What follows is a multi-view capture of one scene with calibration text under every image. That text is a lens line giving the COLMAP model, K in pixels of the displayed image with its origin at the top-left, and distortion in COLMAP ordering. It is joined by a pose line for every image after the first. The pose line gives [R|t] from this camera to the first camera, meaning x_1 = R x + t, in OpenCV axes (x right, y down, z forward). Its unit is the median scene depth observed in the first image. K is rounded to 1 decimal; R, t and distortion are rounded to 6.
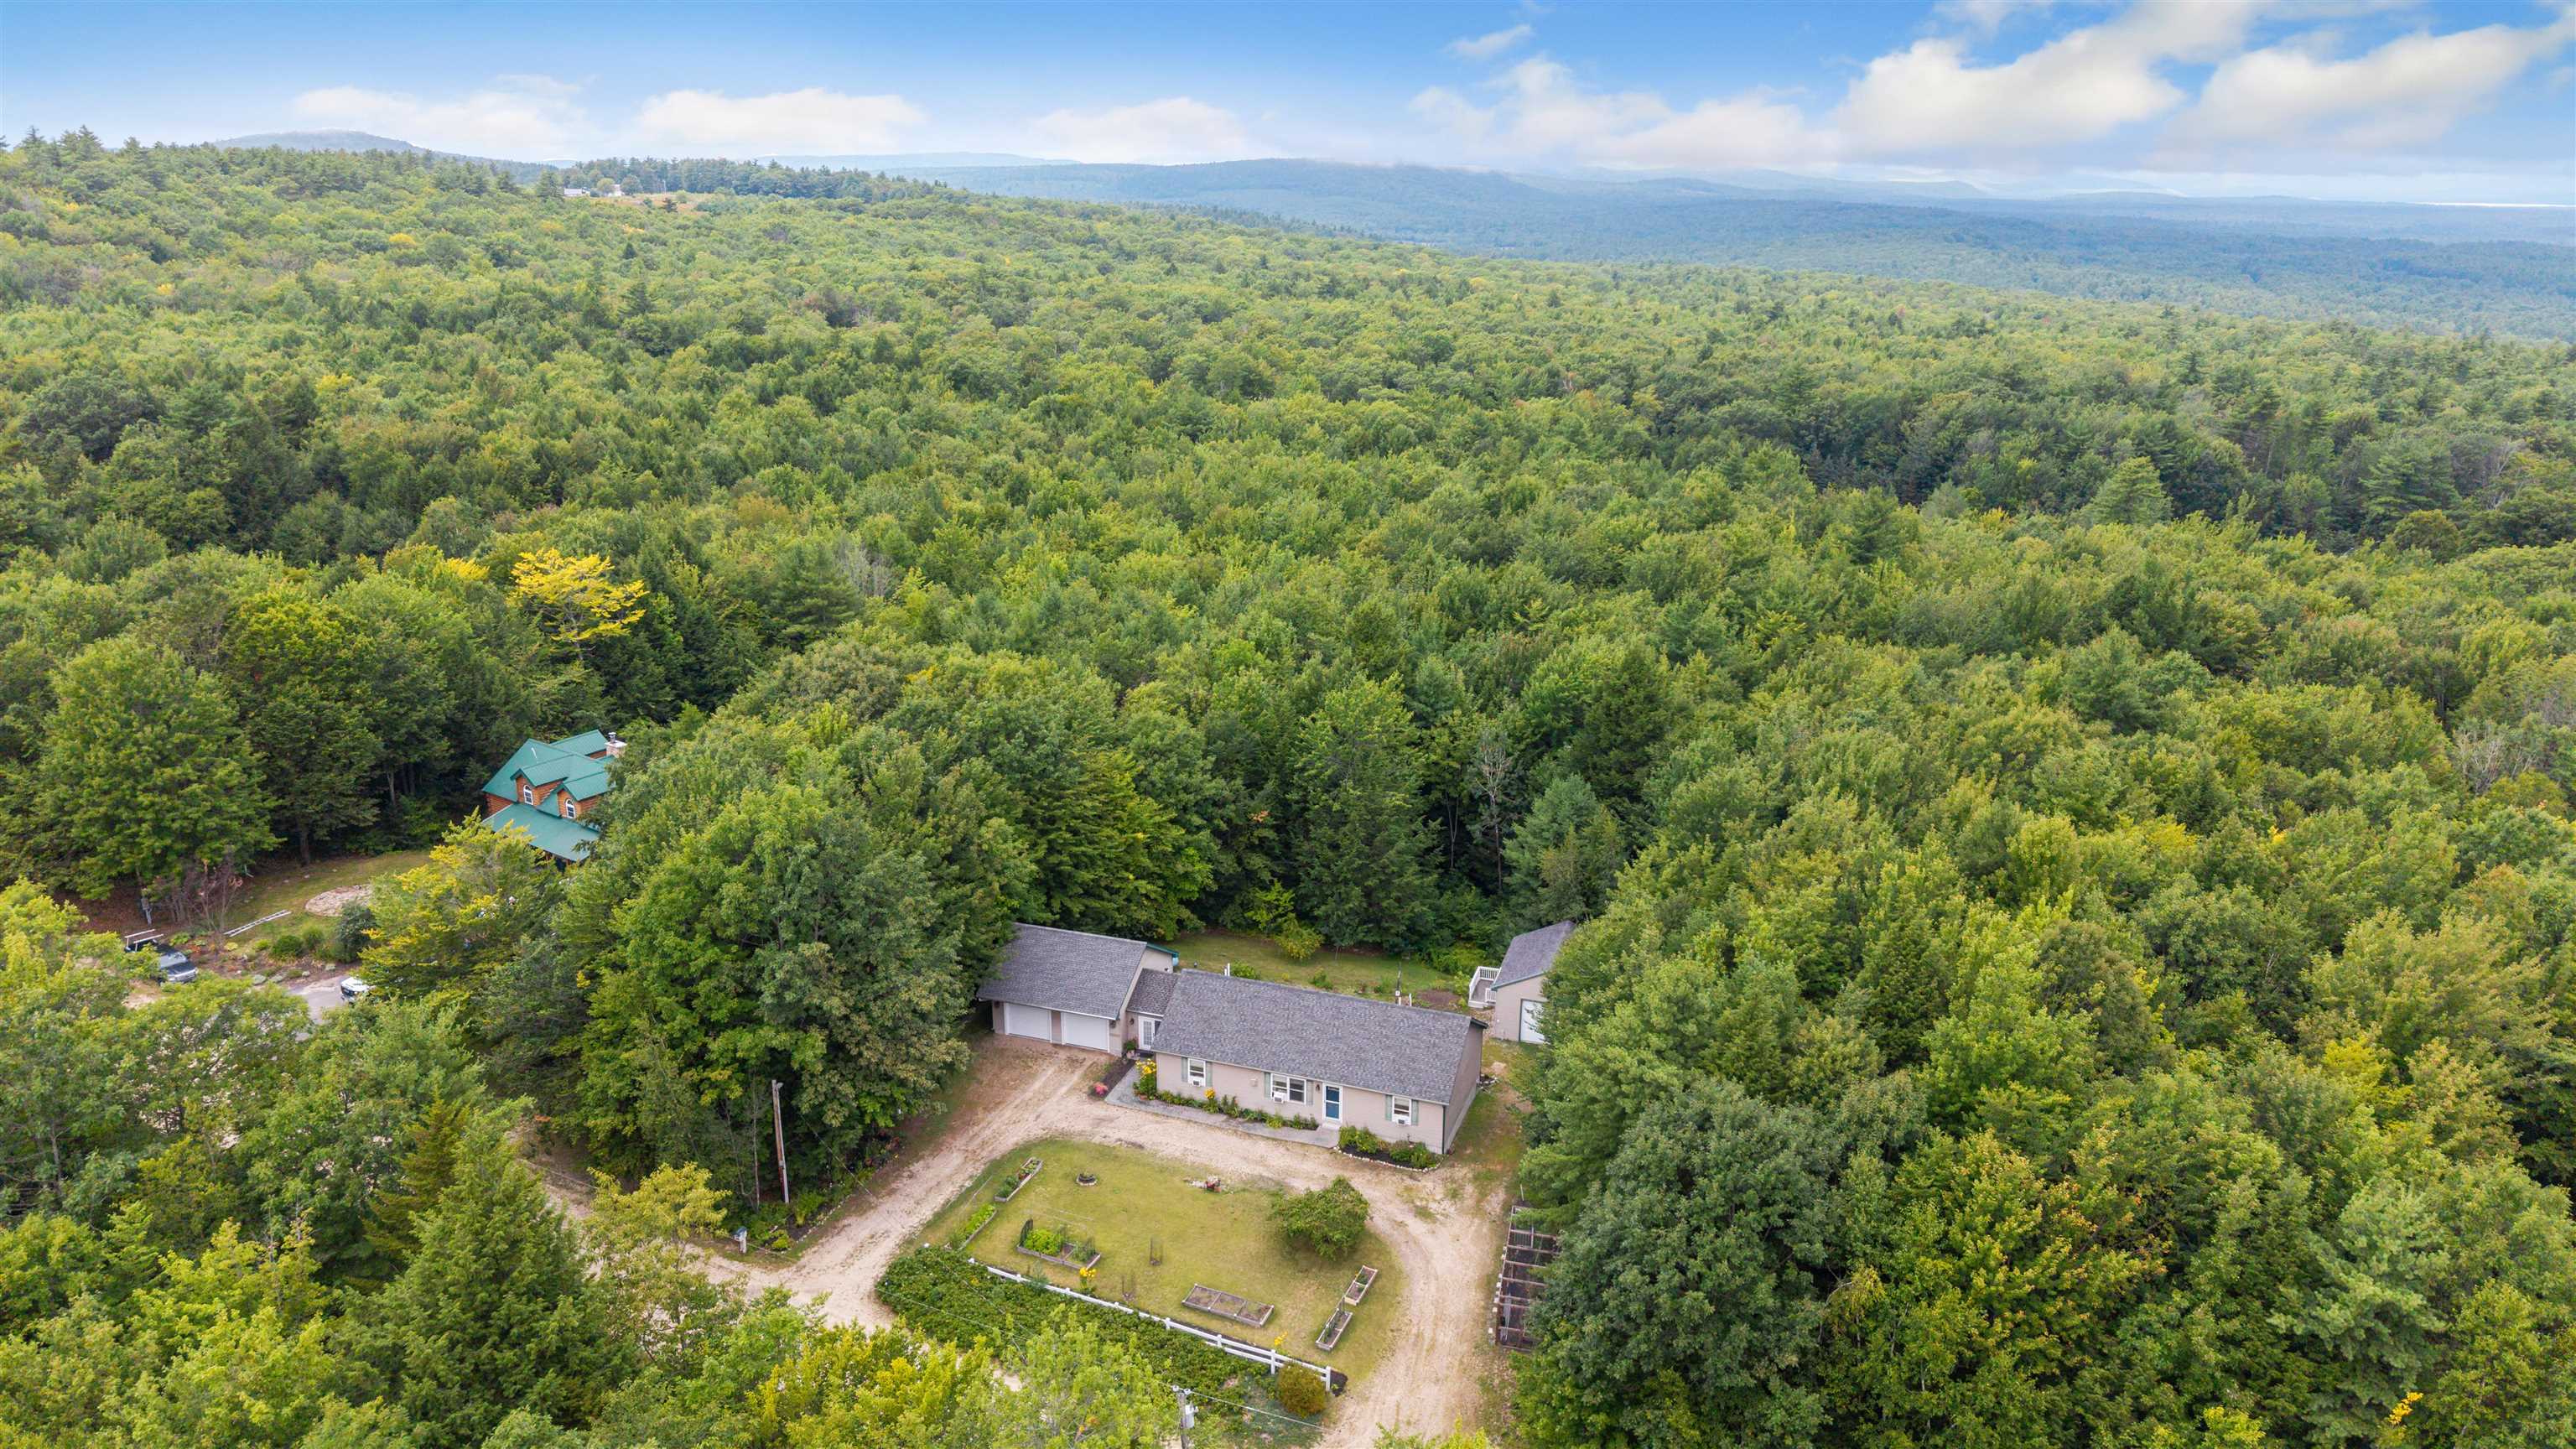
lens RADIAL K [[1716.1, 0, 1295.5], [0, 1716.1, 732.1], [0, 0, 1]] dist [0.037368, -0.041291]
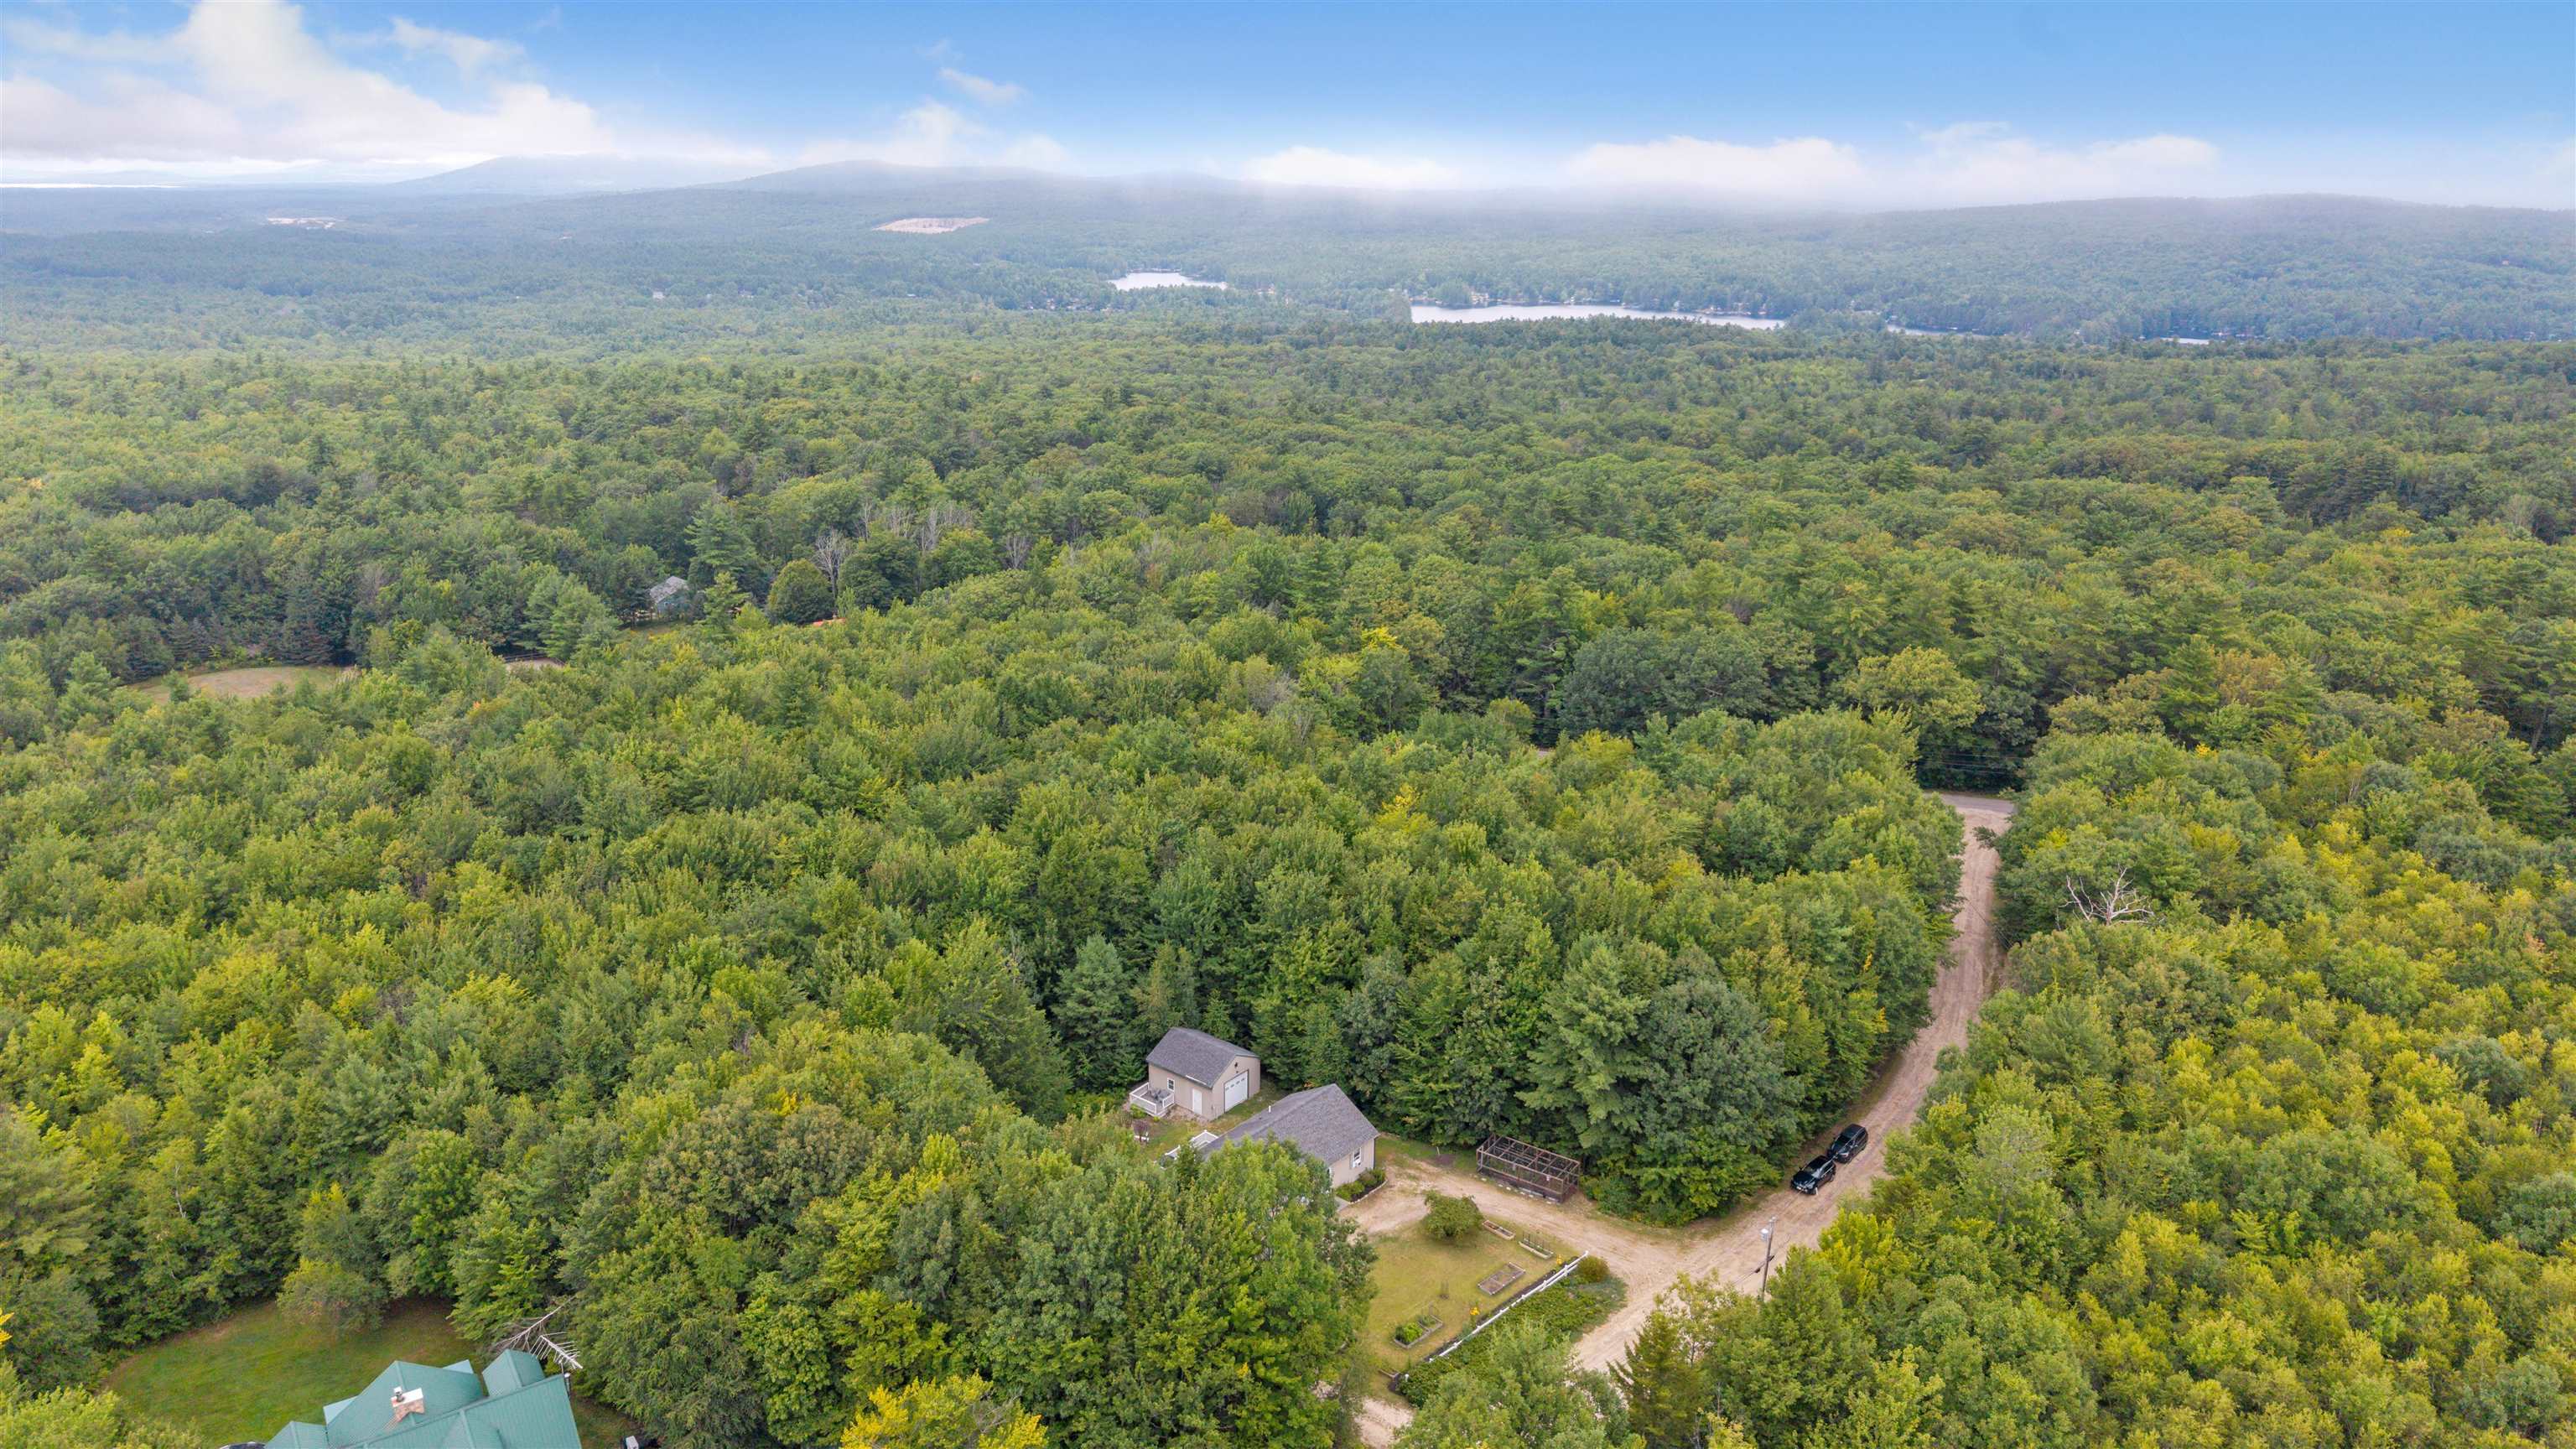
lens RADIAL K [[1716.1, 0, 1282.0], [0, 1716.1, 698.7], [0, 0, 1]] dist [0.037368, -0.041291]
pose [[0.372902, -0.280604, 0.884424, -1.165391], [0.287119, 0.941289, 0.177587, -0.439236], [-0.882330, 0.187712, 0.431576, 0.318238]]
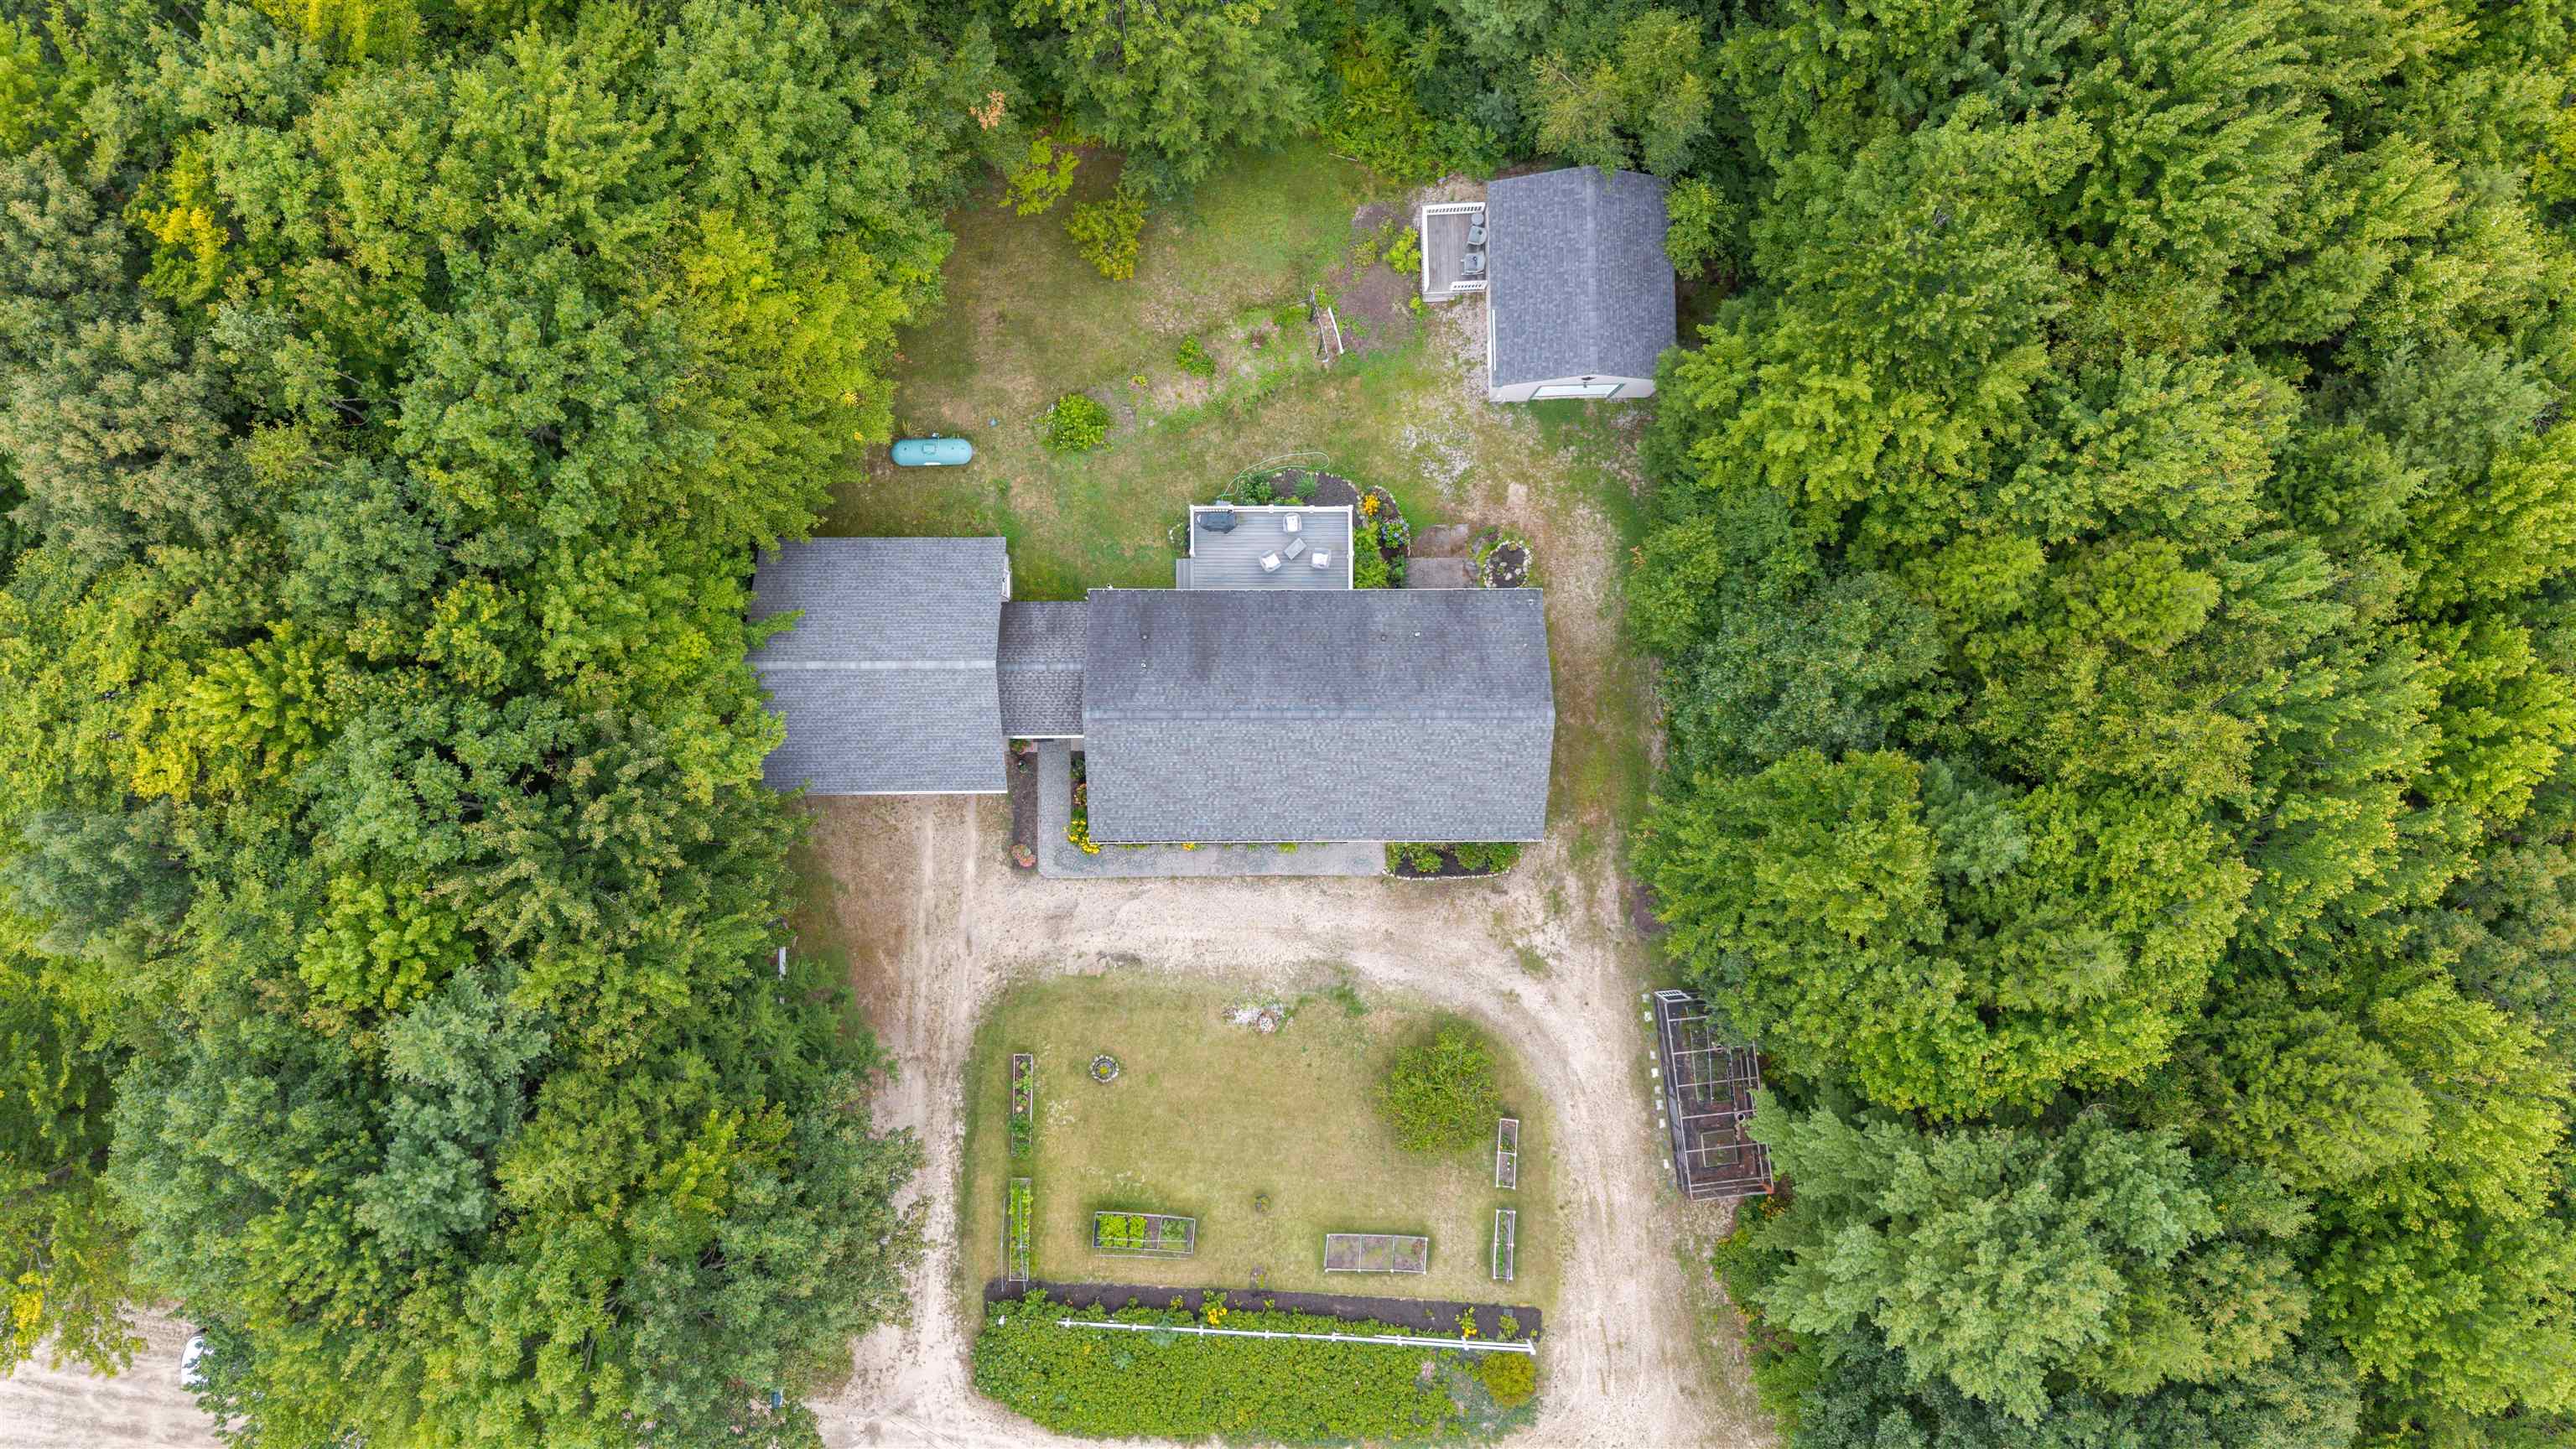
lens RADIAL K [[1716.1, 0, 1295.0], [0, 1716.1, 731.3], [0, 0, 1]] dist [0.037368, -0.041291]
pose [[0.943673, -0.330849, 0.004439, 0.003573], [0.101209, 0.301395, 0.948113, -0.469835], [-0.315020, -0.894259, 0.317904, 0.812196]]
